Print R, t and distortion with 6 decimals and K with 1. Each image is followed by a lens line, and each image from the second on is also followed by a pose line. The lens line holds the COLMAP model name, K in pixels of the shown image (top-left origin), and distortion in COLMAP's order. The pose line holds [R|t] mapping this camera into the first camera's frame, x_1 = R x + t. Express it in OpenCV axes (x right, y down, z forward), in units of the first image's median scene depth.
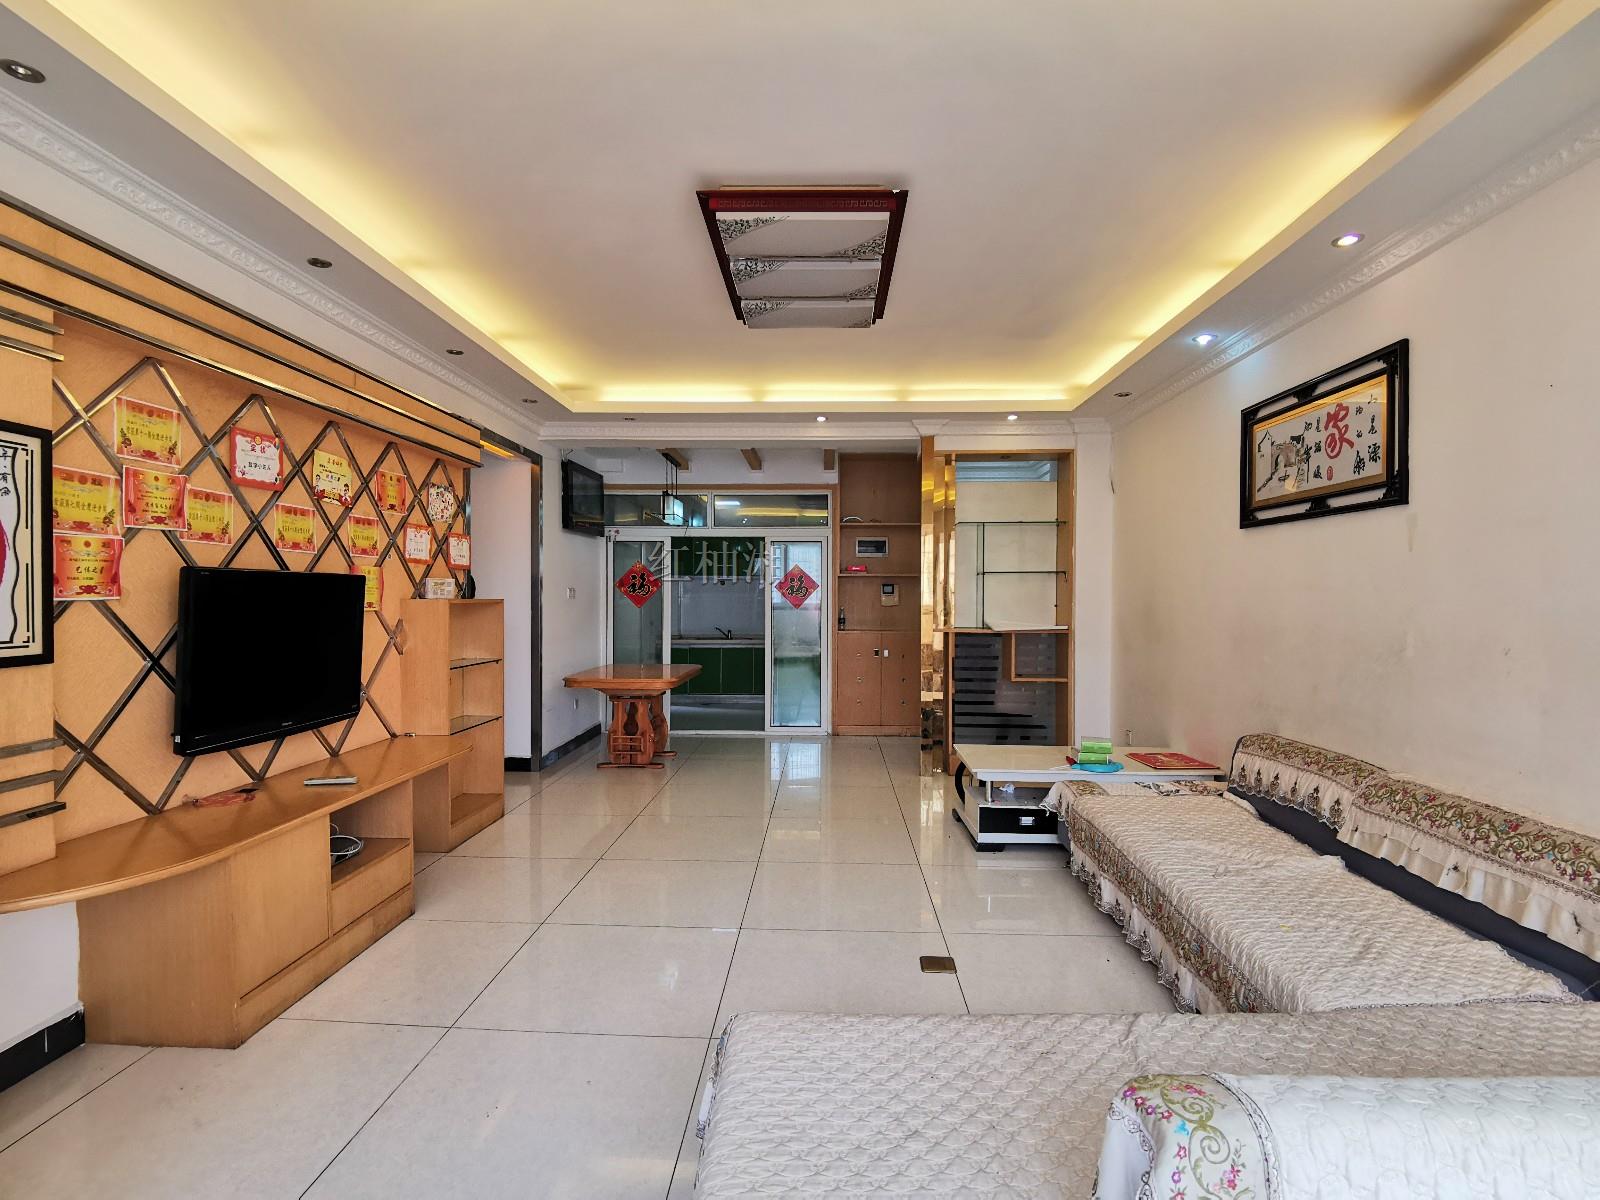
lens RADIAL K [[804.5, 0, 801.8], [0, 804.5, 599.7], [0, 0, 1]] dist [0.002102, 0.000116]
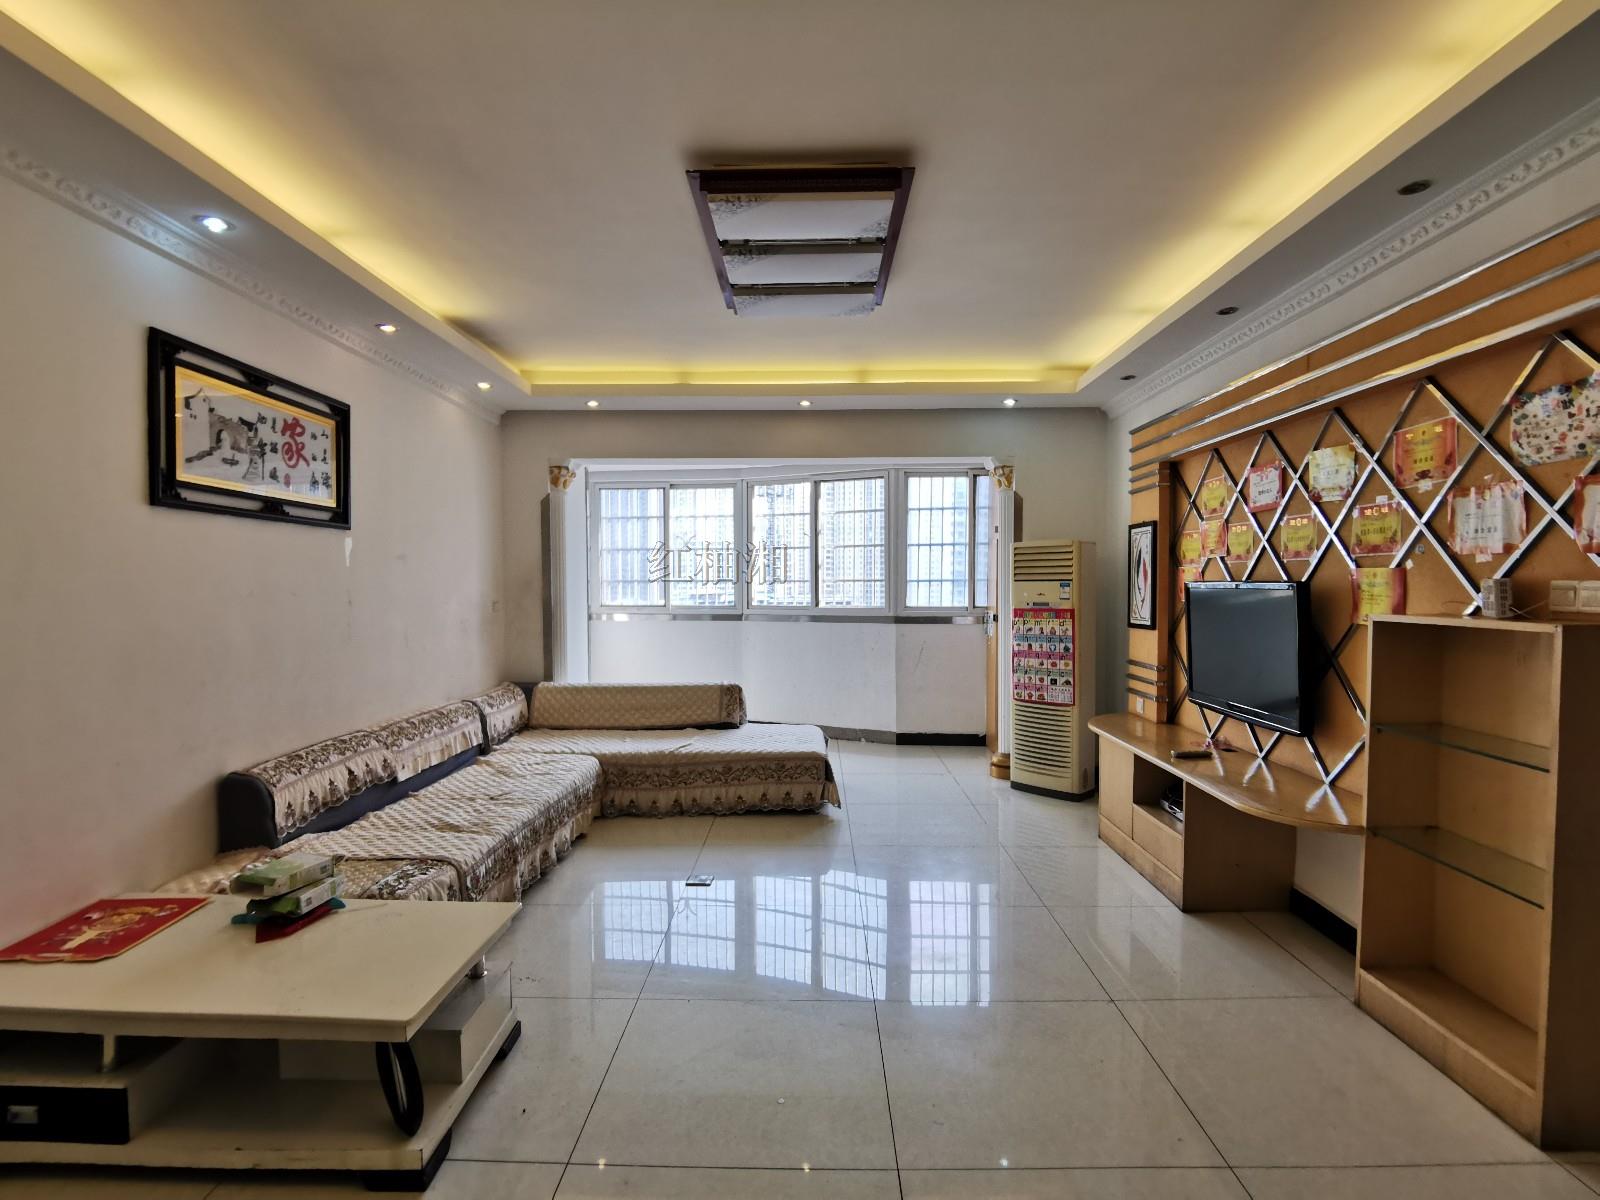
lens RADIAL K [[804.5, 0, 799.1], [0, 804.5, 598.5], [0, 0, 1]] dist [0.002102, 0.000116]
pose [[-0.999897, -0.002381, -0.014122, 0.022086], [-0.002696, 0.999747, 0.022350, -0.031602], [0.014065, 0.022386, -0.999650, 1.984381]]
